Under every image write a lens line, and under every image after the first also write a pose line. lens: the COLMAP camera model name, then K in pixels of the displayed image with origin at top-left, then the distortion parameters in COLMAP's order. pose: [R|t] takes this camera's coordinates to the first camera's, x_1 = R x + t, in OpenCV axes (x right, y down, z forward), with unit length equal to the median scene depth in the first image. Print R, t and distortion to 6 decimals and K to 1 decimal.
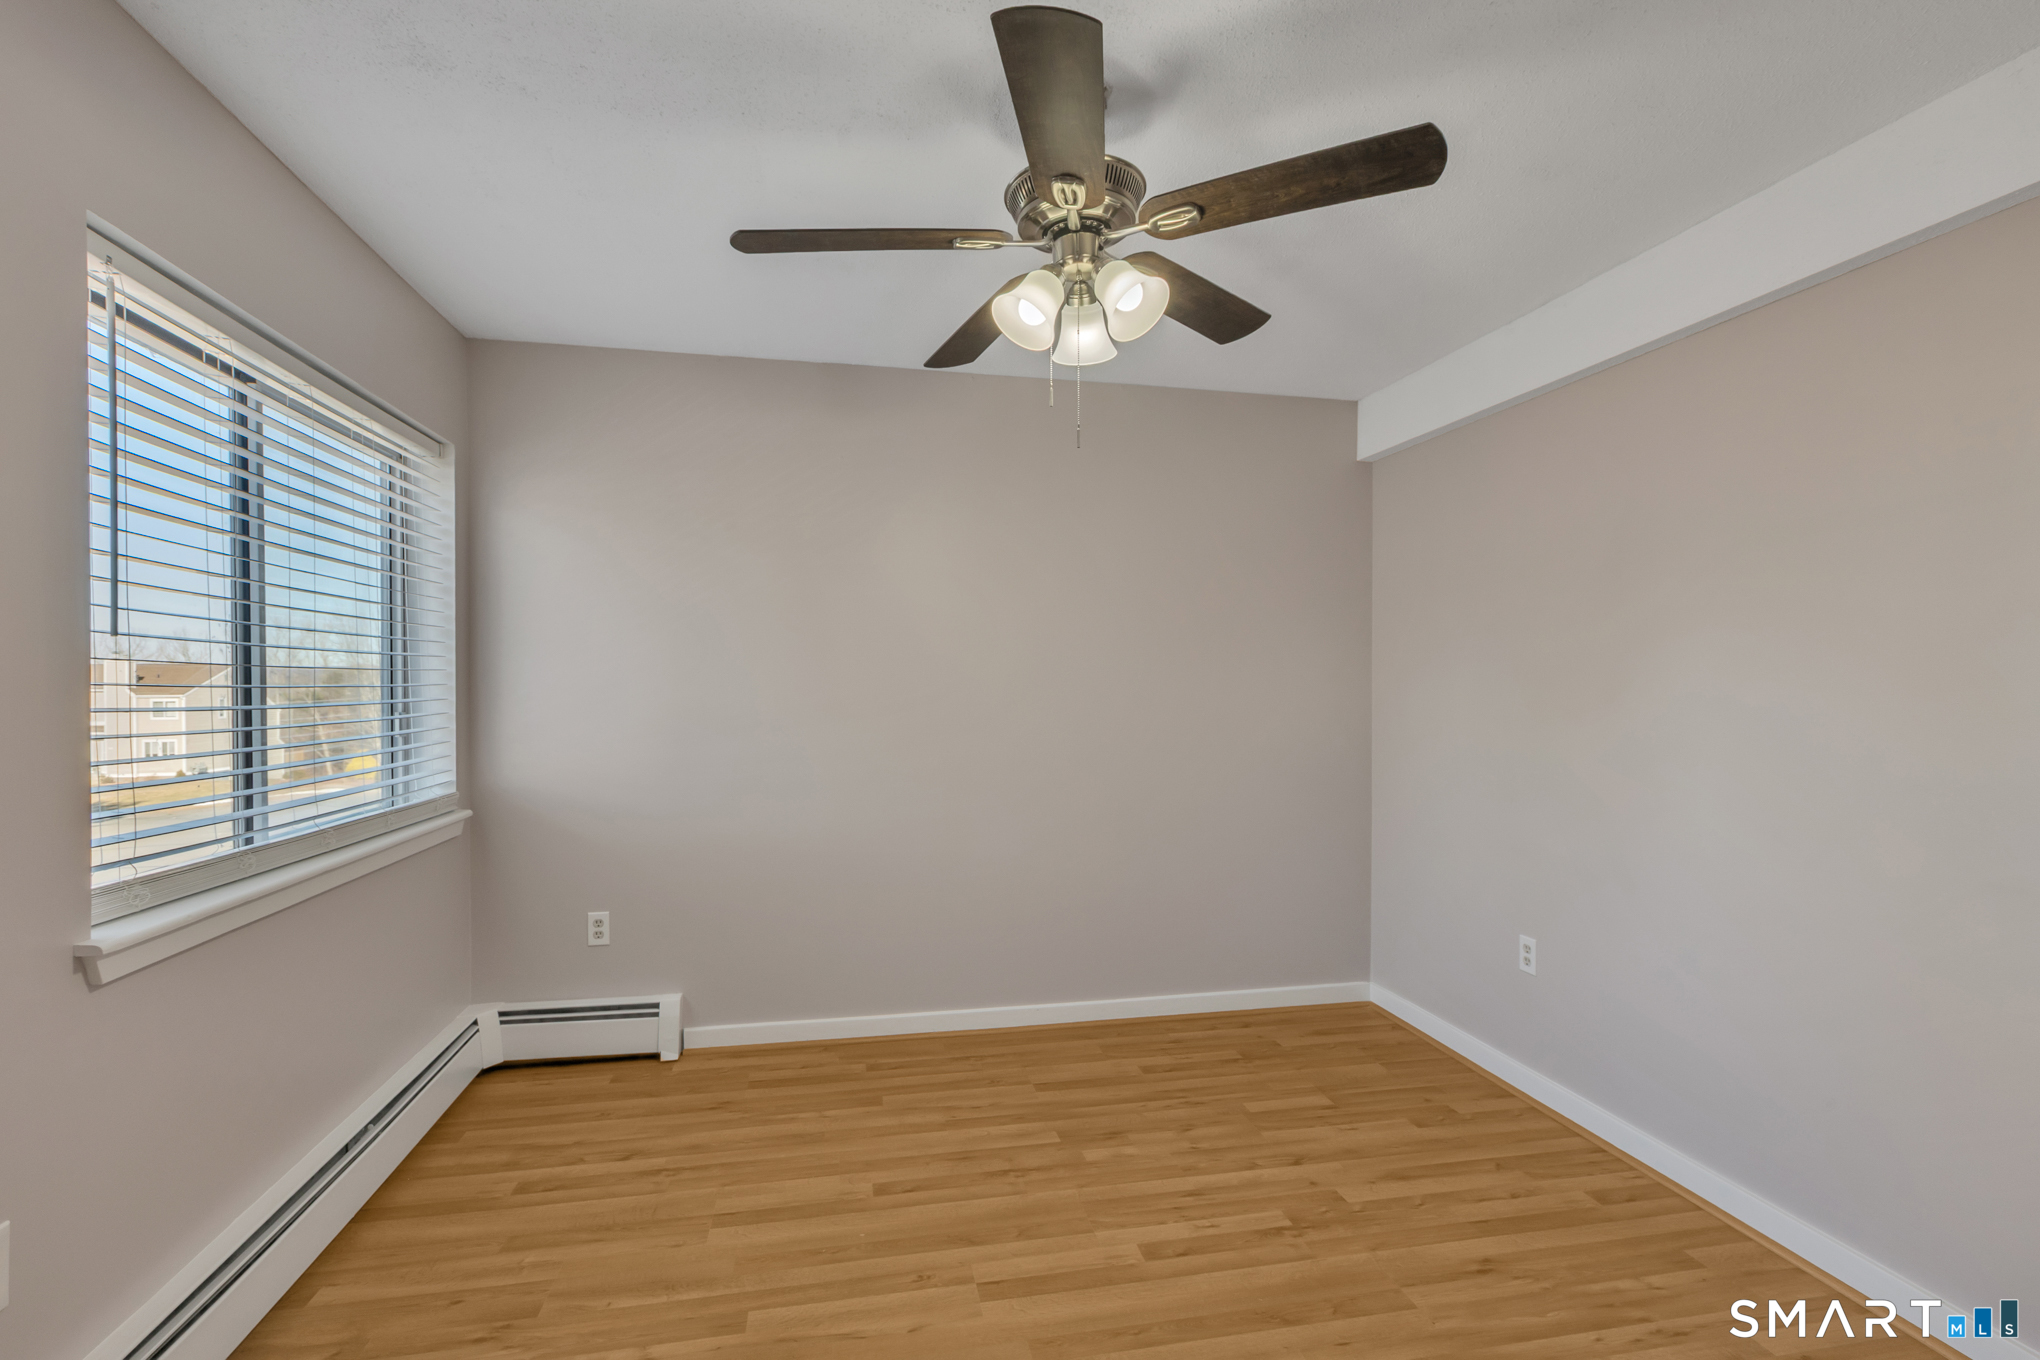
lens RADIAL K [[921.9, 0, 1006.3], [0, 921.9, 687.4], [0, 0, 1]] dist [0.009310, -0.002630]
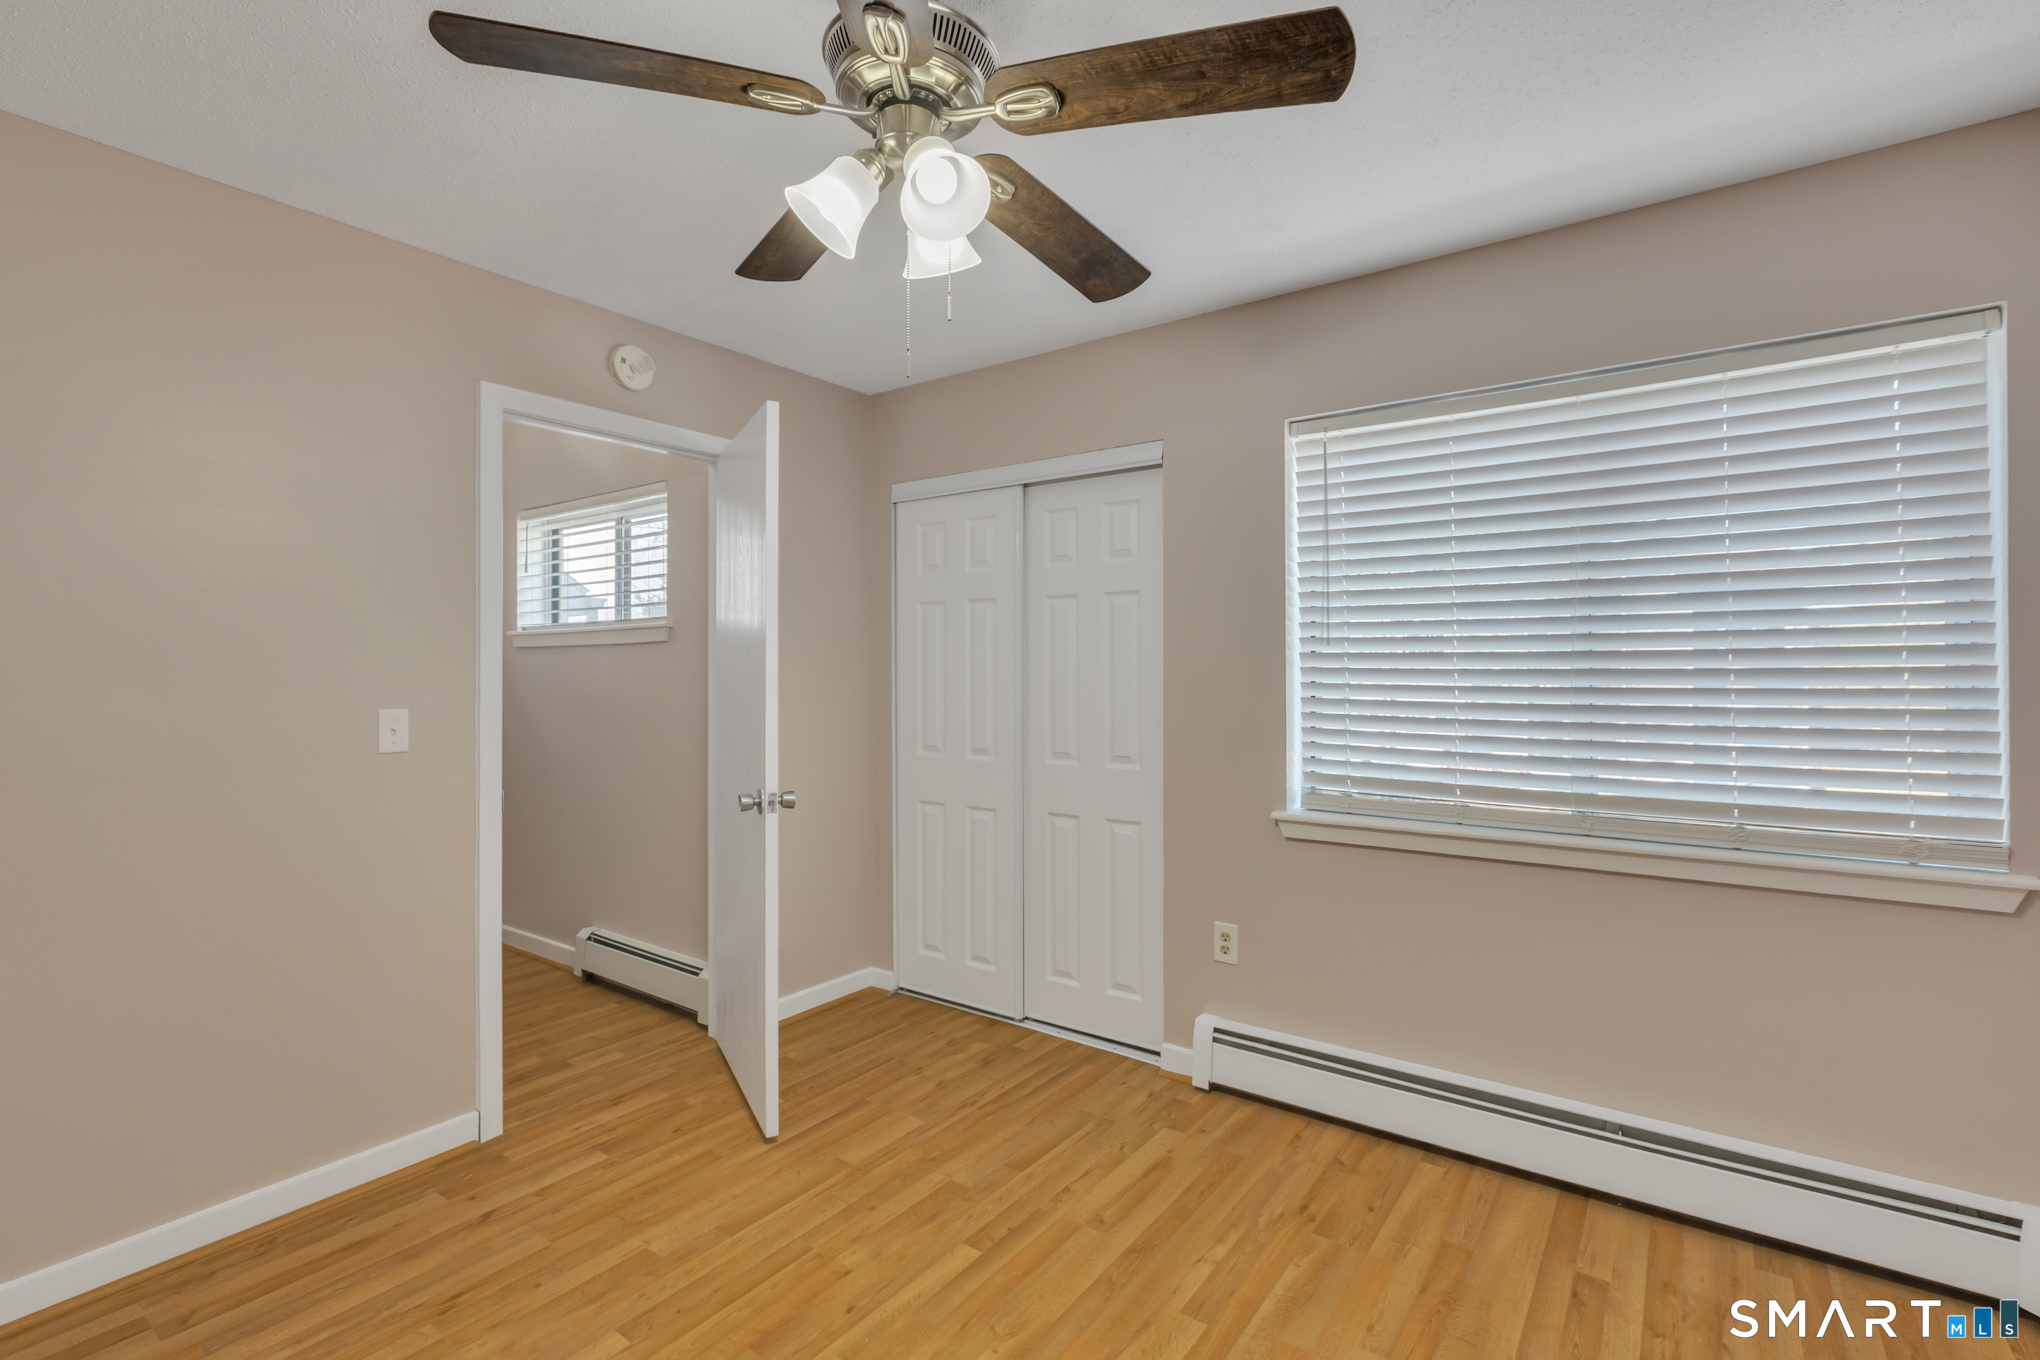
lens RADIAL K [[921.9, 0, 1023.7], [0, 921.9, 666.9], [0, 0, 1]] dist [0.009310, -0.002630]
pose [[-0.731568, -0.008248, -0.681719, 0.363572], [-0.002473, 0.999952, -0.009445, -0.000059], [0.681764, -0.005224, -0.731553, 1.096043]]
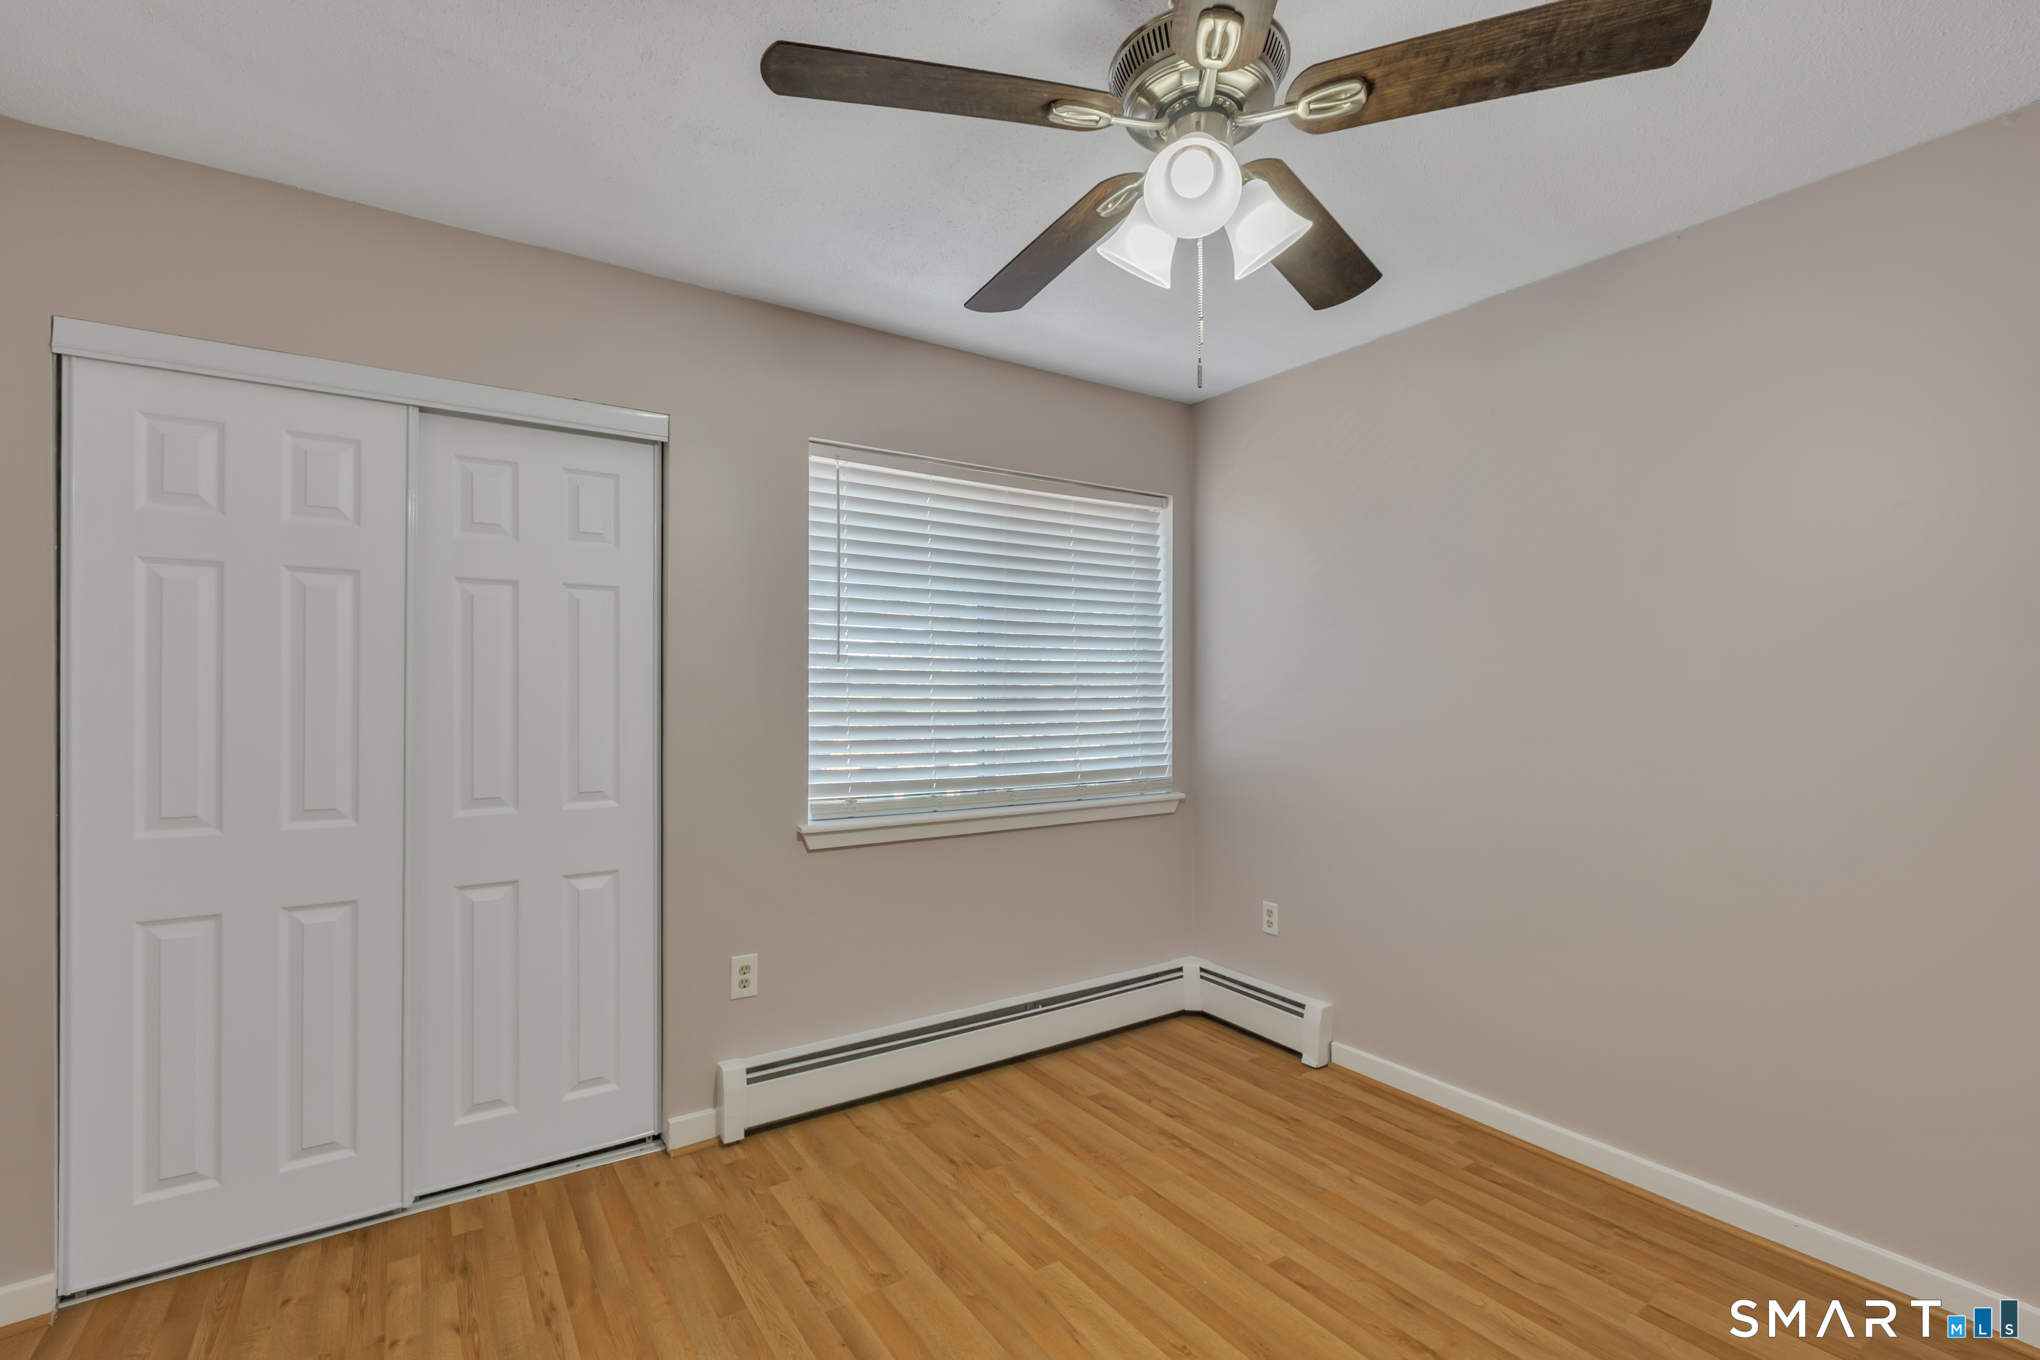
lens RADIAL K [[921.9, 0, 1019.8], [0, 921.9, 683.0], [0, 0, 1]] dist [0.009310, -0.002630]
pose [[0.388075, -0.007334, -0.921599, 0.499179], [-0.001157, 0.999964, -0.008445, -0.000525], [0.921627, 0.004343, 0.388053, 0.368133]]
